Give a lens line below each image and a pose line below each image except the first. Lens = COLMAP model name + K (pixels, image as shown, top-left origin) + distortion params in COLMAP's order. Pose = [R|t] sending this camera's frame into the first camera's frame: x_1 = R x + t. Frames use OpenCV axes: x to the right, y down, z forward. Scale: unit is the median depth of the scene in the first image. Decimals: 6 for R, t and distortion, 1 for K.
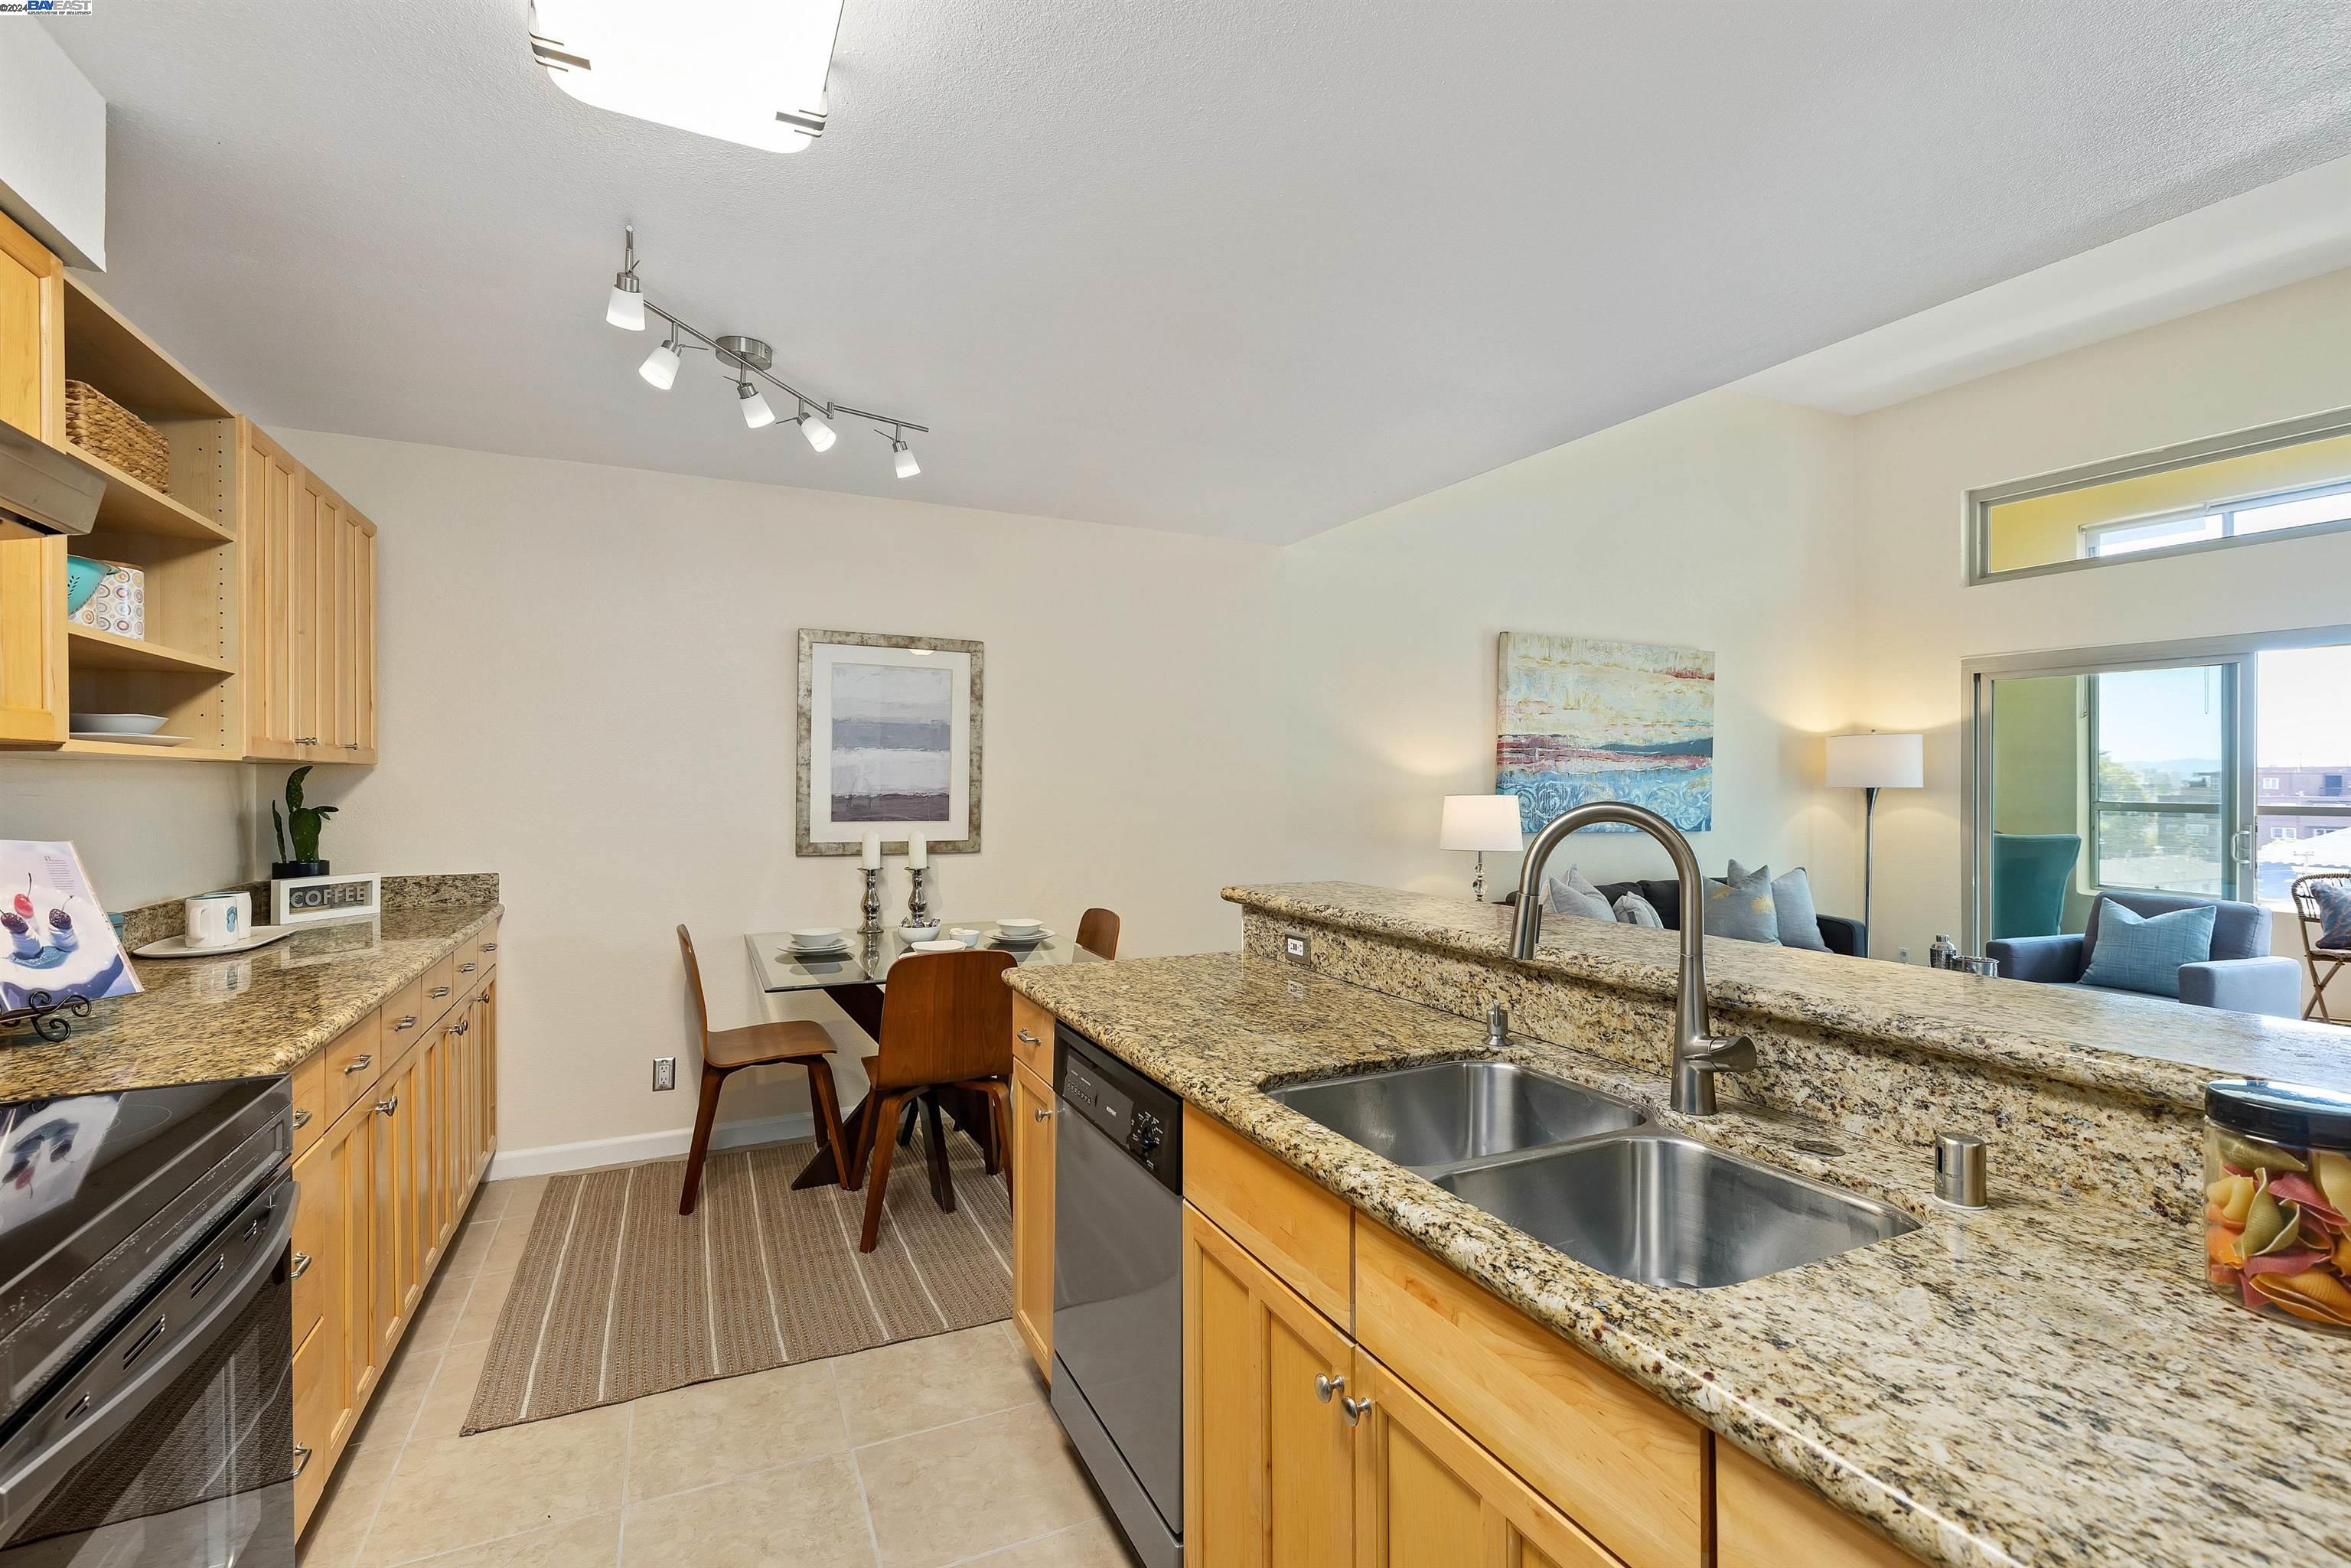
lens RADIAL K [[1070.6, 0, 1201.8], [0, 1070.6, 780.2], [0, 0, 1]] dist [0.006753, -0.001124]
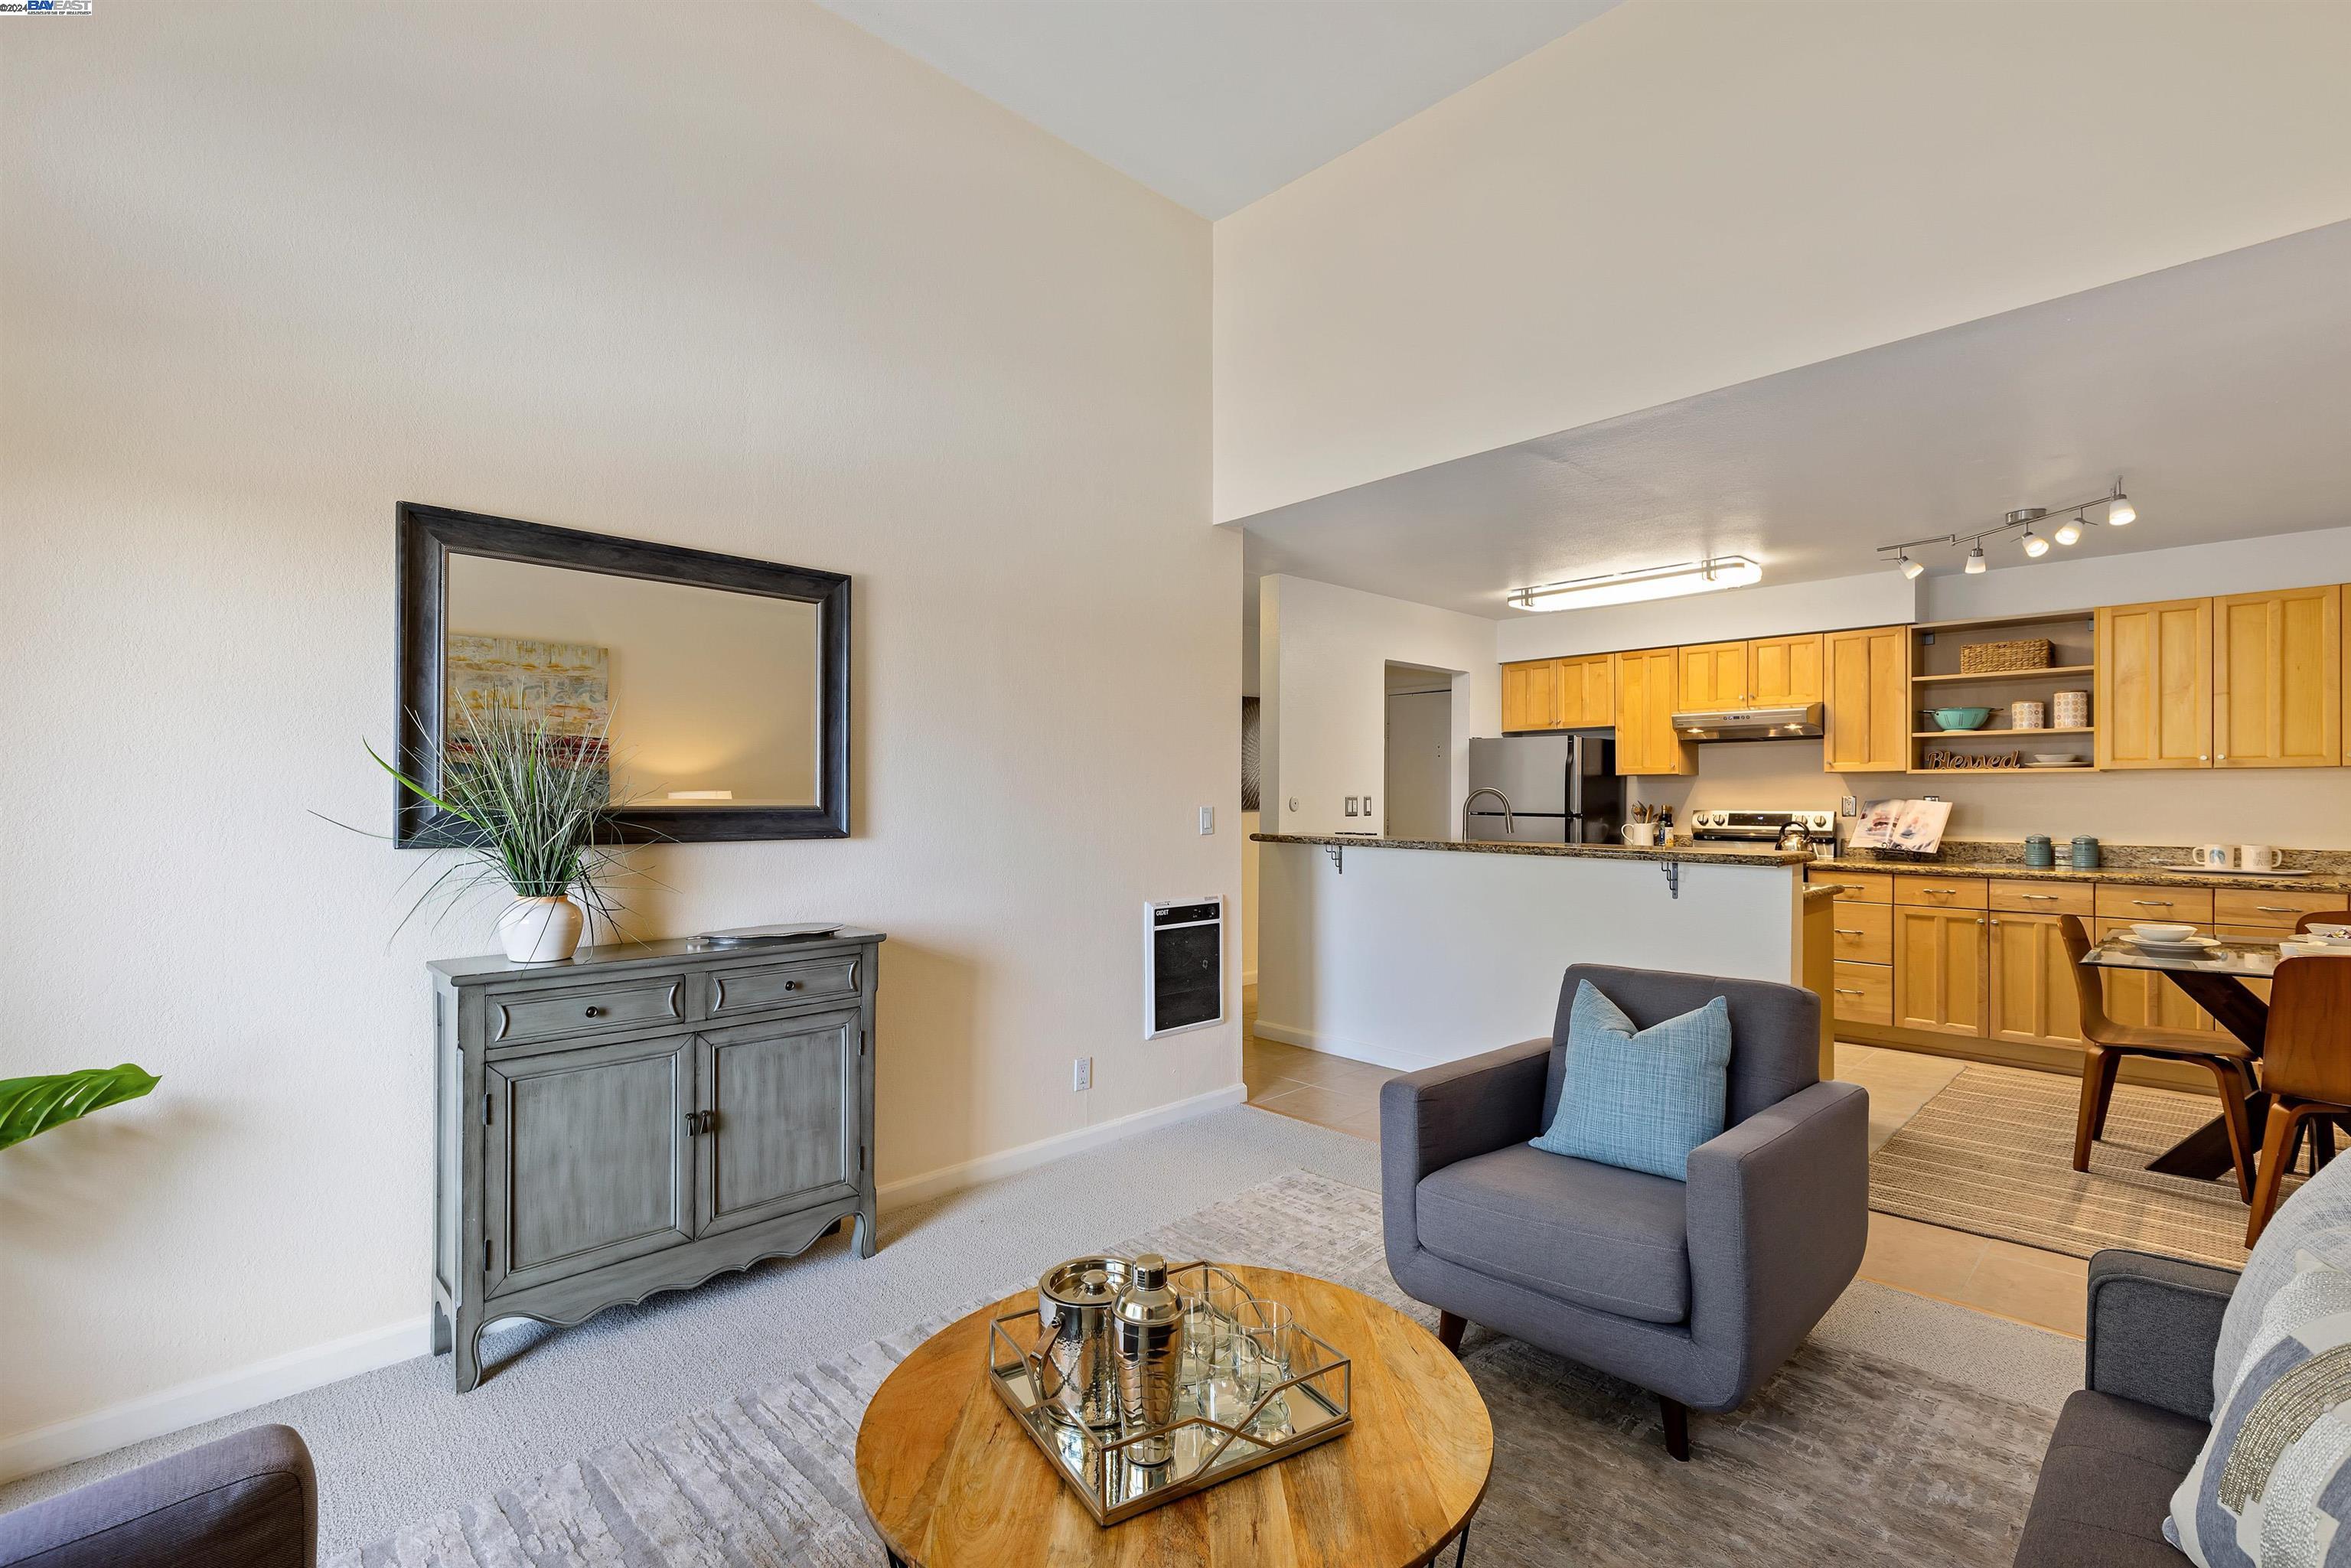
lens RADIAL K [[1044.7, 0, 1200.9], [0, 1044.7, 790.5], [0, 0, 1]] dist [0.001586, -0.000434]
pose [[-0.946878, -0.000331, -0.321593, 1.016270], [0.001105, 0.999990, -0.004283, 0.018292], [0.321592, -0.004411, -0.946868, 1.681814]]
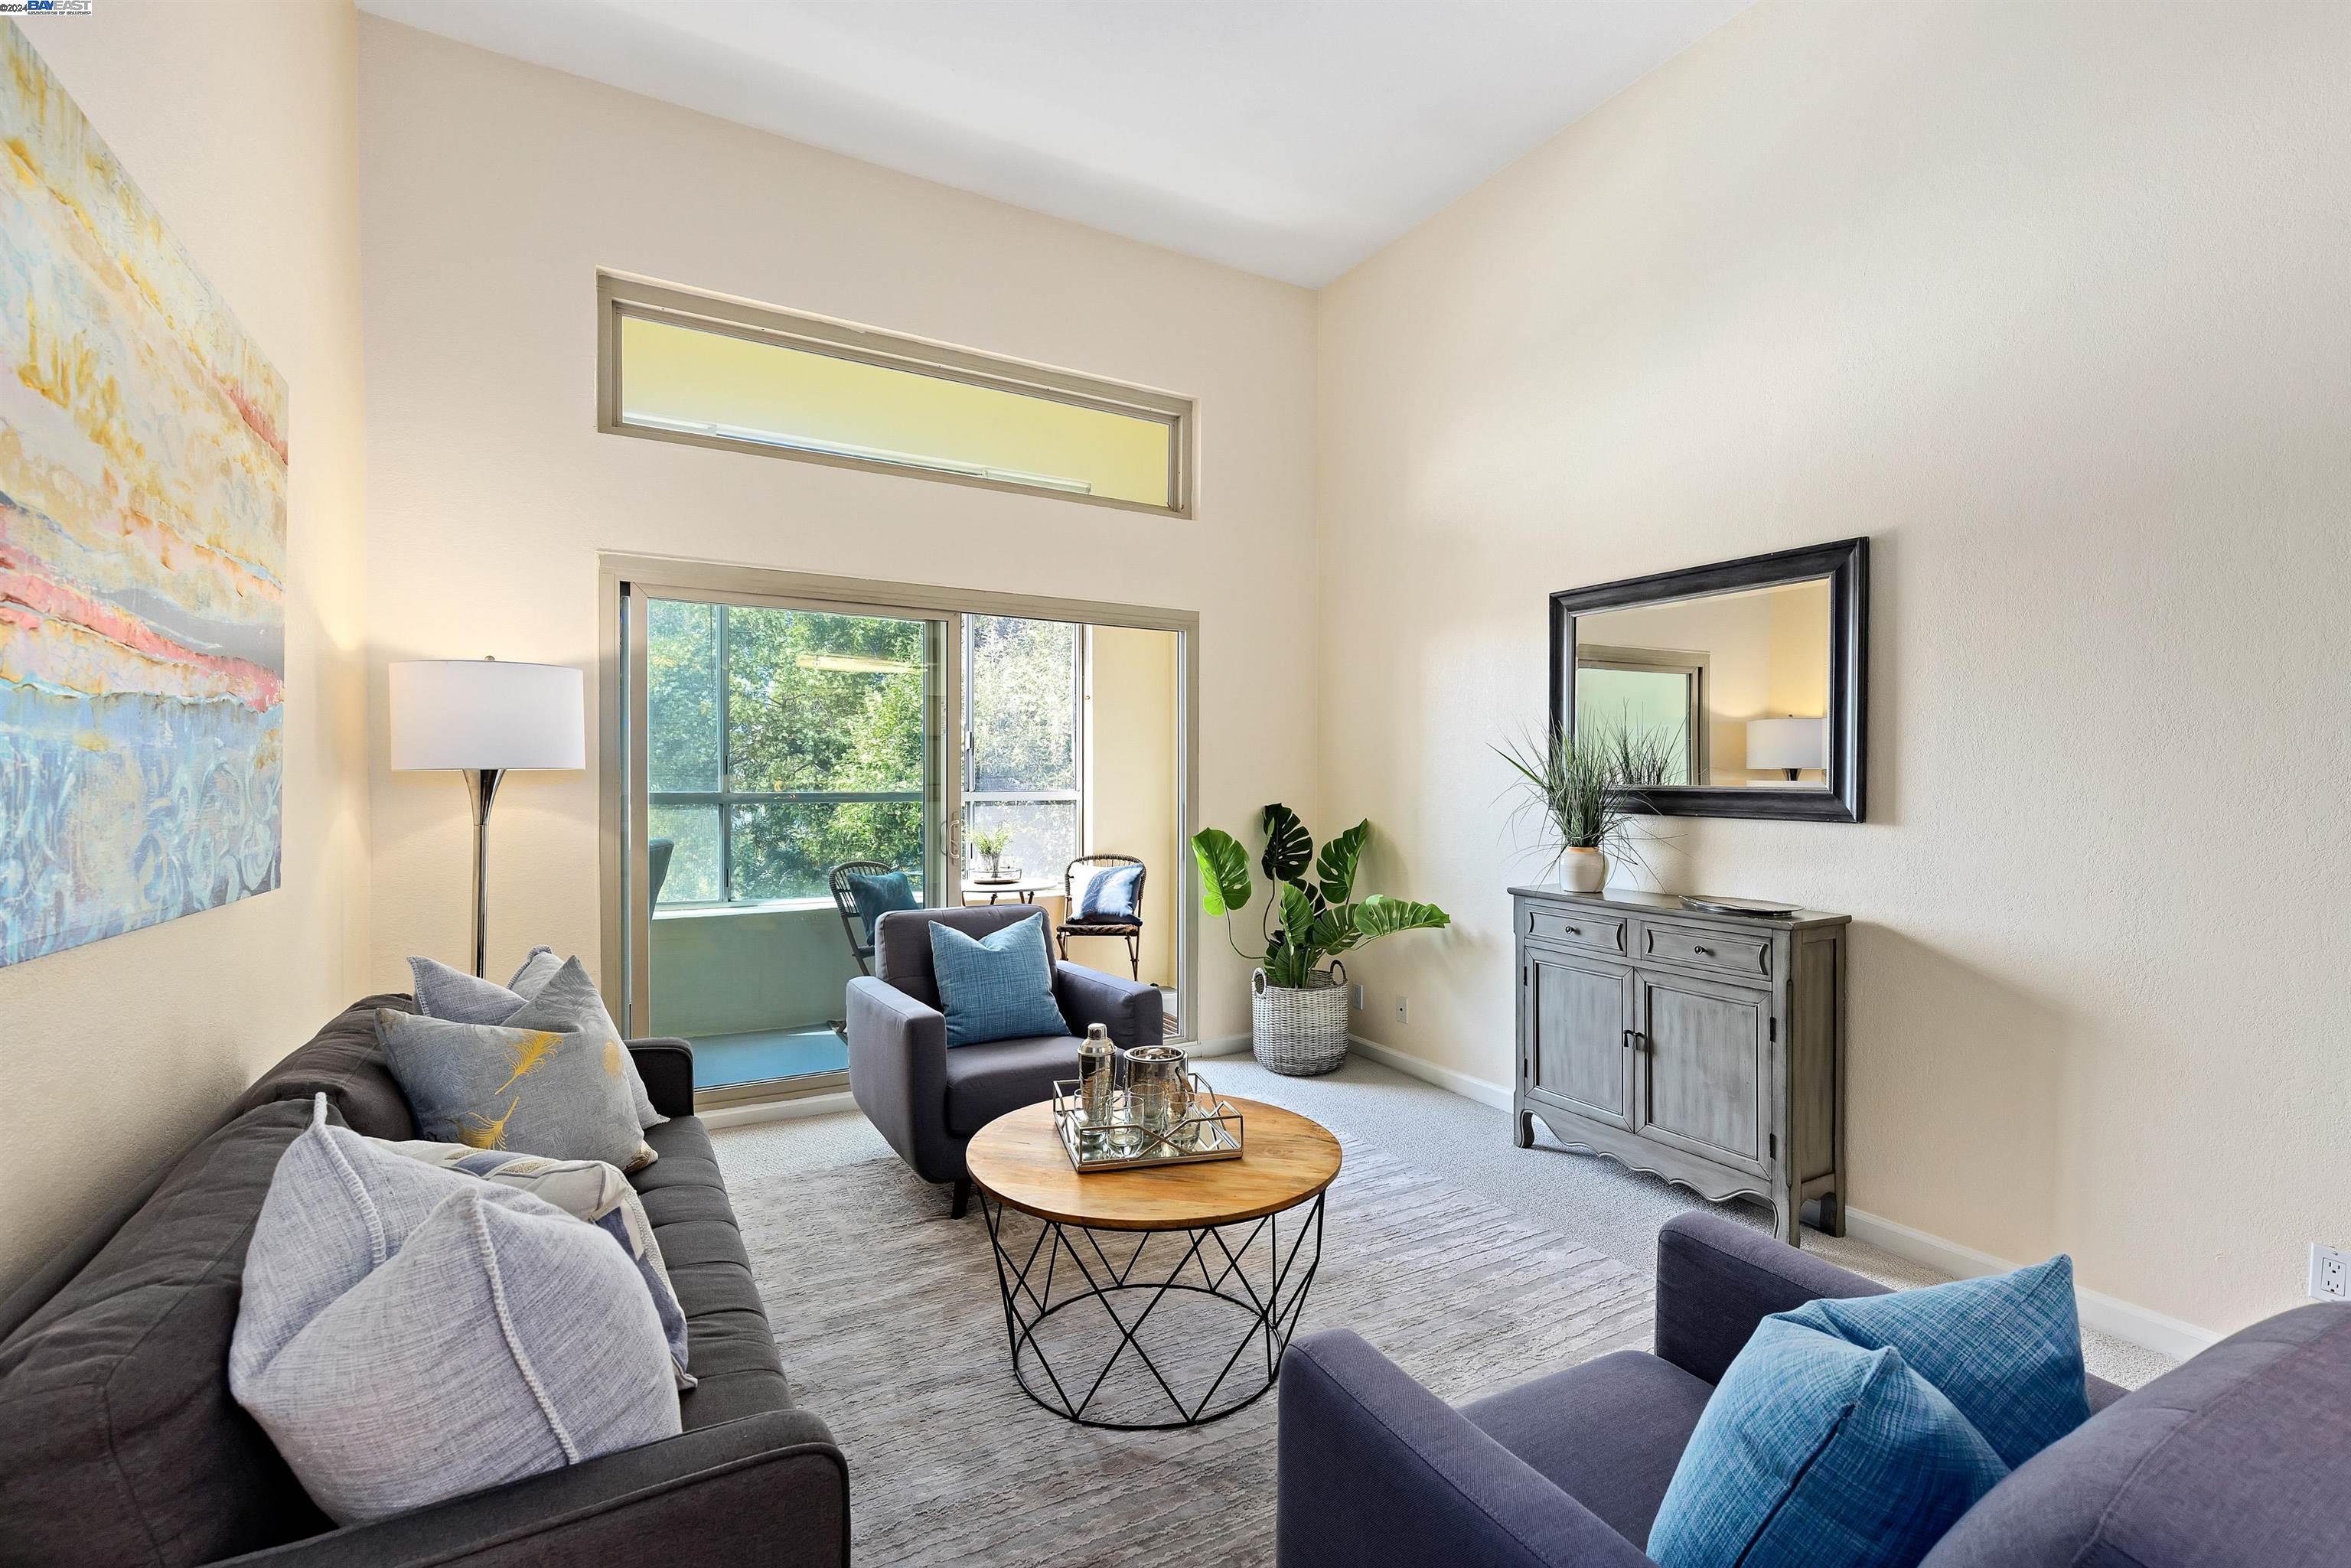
lens RADIAL K [[1057.0, 0, 1210.3], [0, 1057.0, 784.9], [0, 0, 1]] dist [0.000819, -0.000157]
pose [[-0.074534, -0.008097, 0.997186, 0.182689], [-0.001675, 0.999967, 0.007994, 0.018337], [-0.997217, -0.001074, -0.074545, 1.291559]]
